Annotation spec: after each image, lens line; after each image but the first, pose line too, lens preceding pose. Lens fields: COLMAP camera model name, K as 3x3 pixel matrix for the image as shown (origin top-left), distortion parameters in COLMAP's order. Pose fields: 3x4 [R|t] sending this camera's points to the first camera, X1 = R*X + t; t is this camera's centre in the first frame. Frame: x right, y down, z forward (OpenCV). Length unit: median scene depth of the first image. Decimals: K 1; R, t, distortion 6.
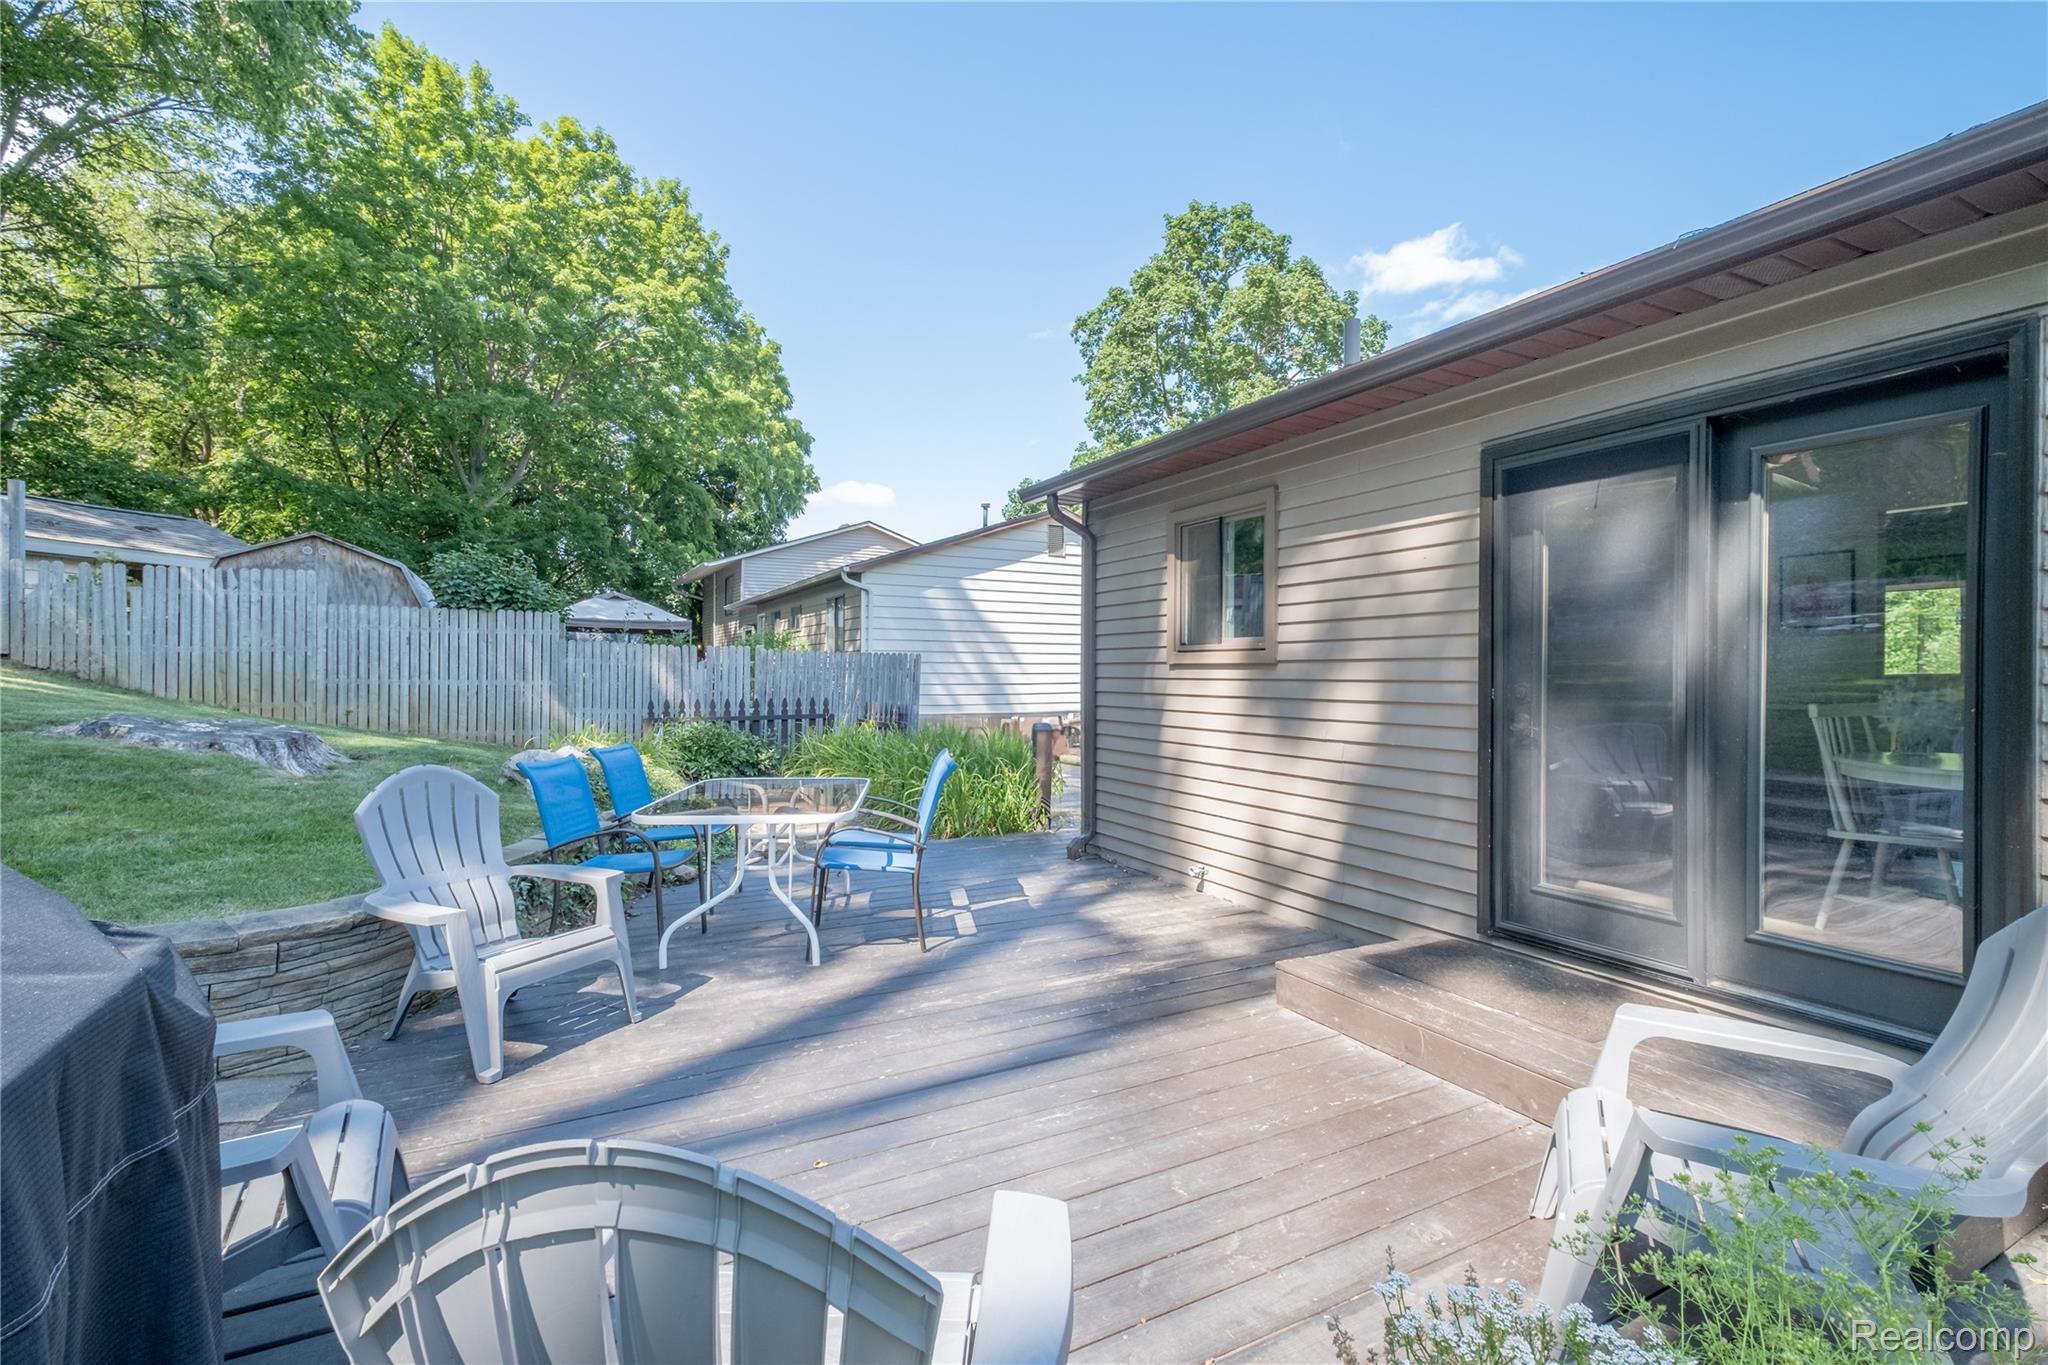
lens RADIAL K [[868.0, 0, 1020.6], [0, 868.0, 676.7], [0, 0, 1]] dist [0.011963, -0.000586]
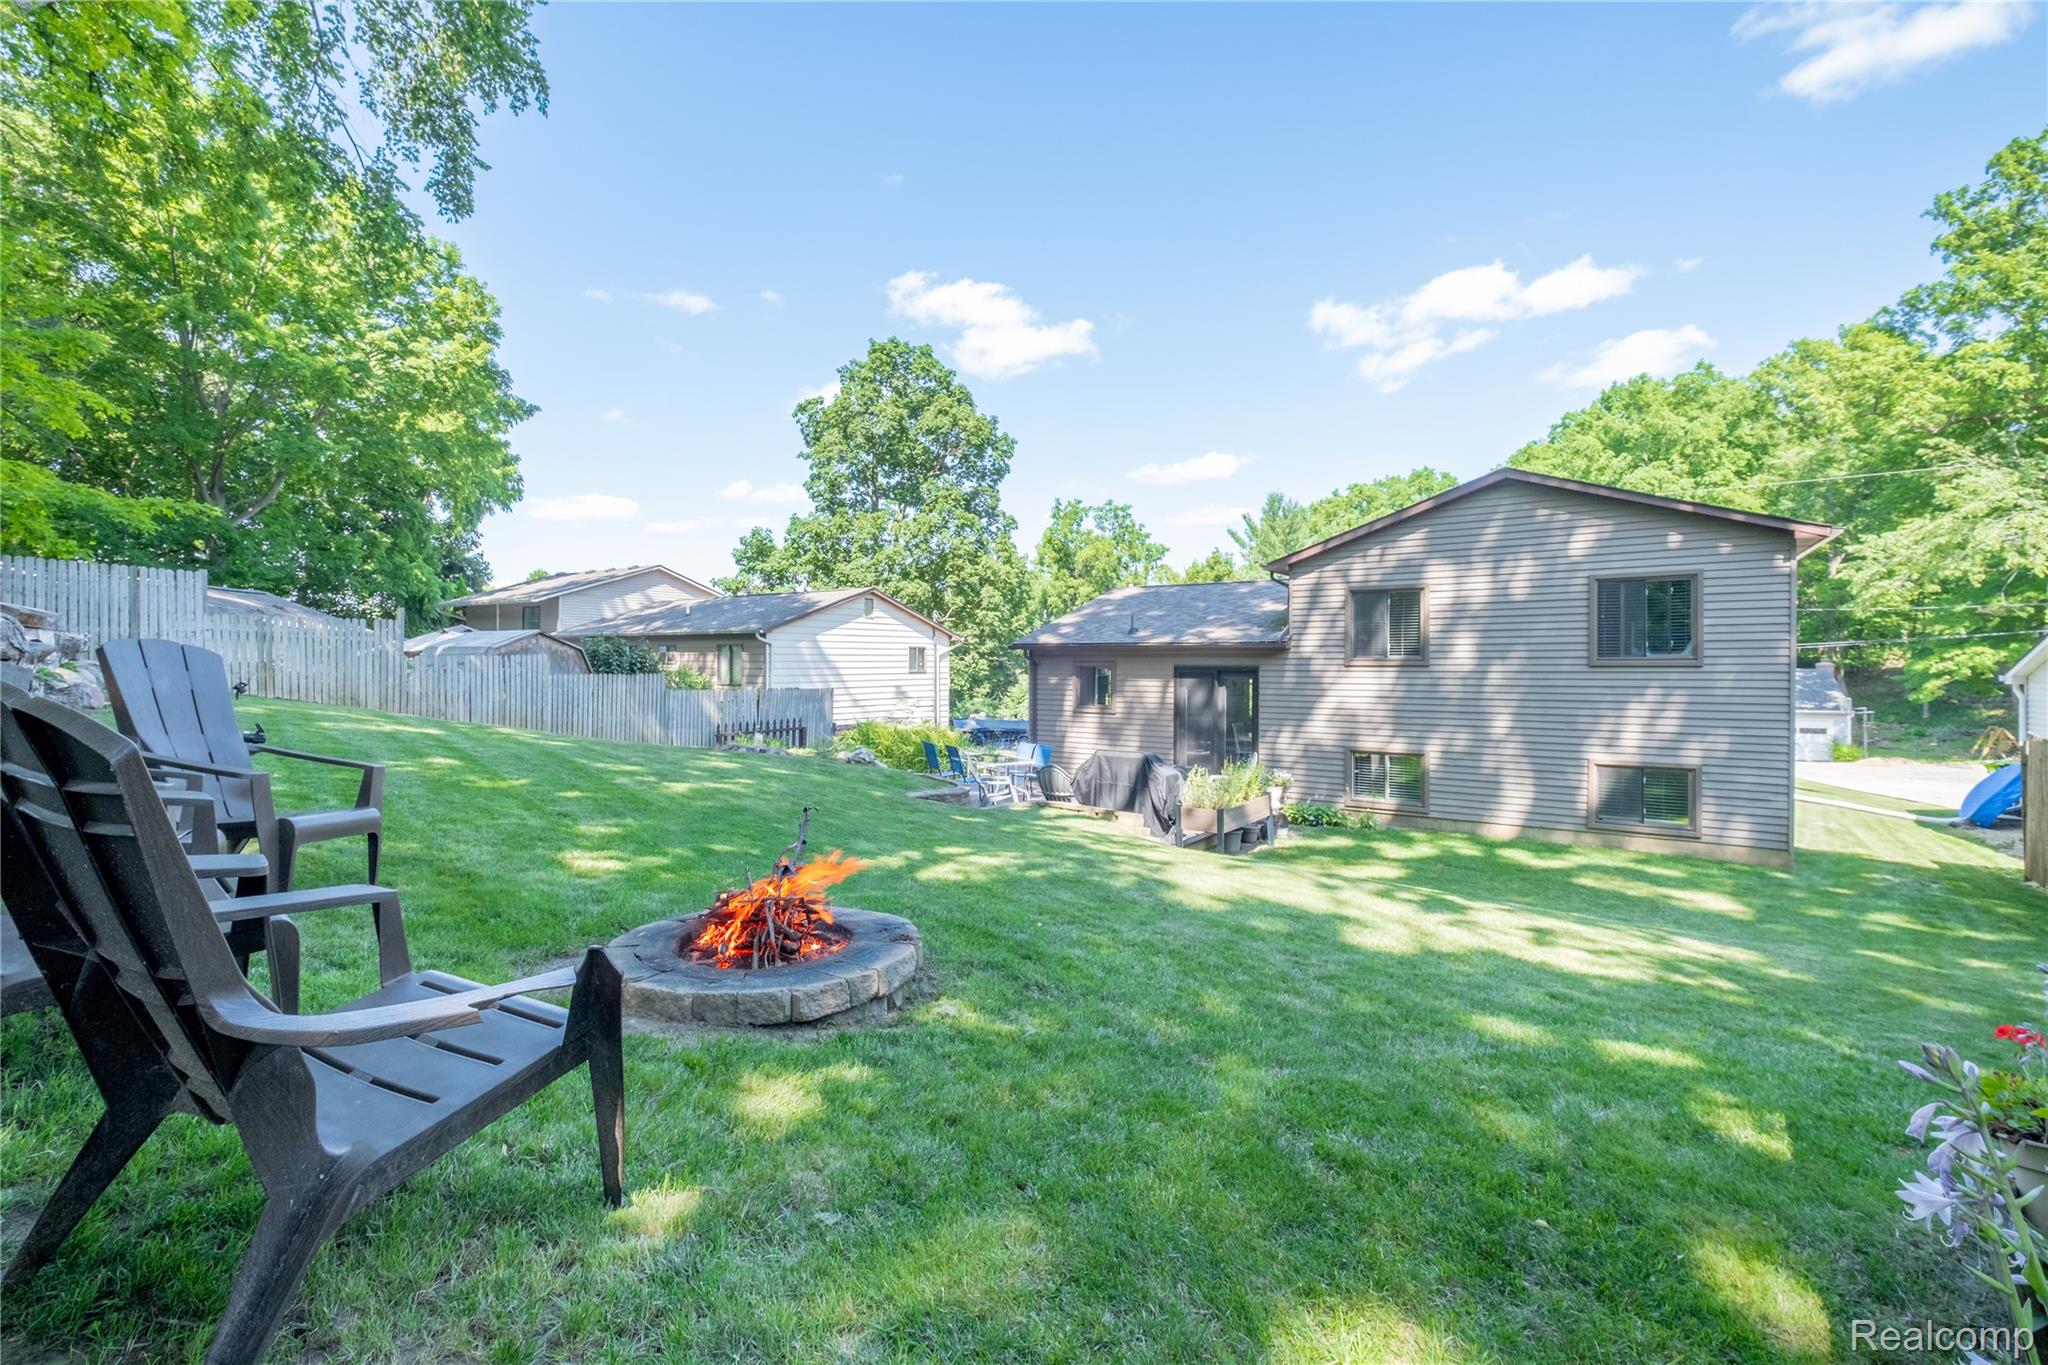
lens RADIAL K [[868.0, 0, 1020.6], [0, 868.0, 676.7], [0, 0, 1]] dist [0.011963, -0.000586]
pose [[0.882528, 0.006741, 0.470211, -0.479306], [-0.012672, 0.999875, 0.009449, -0.067976], [-0.470088, -0.014297, 0.882504, -0.532360]]
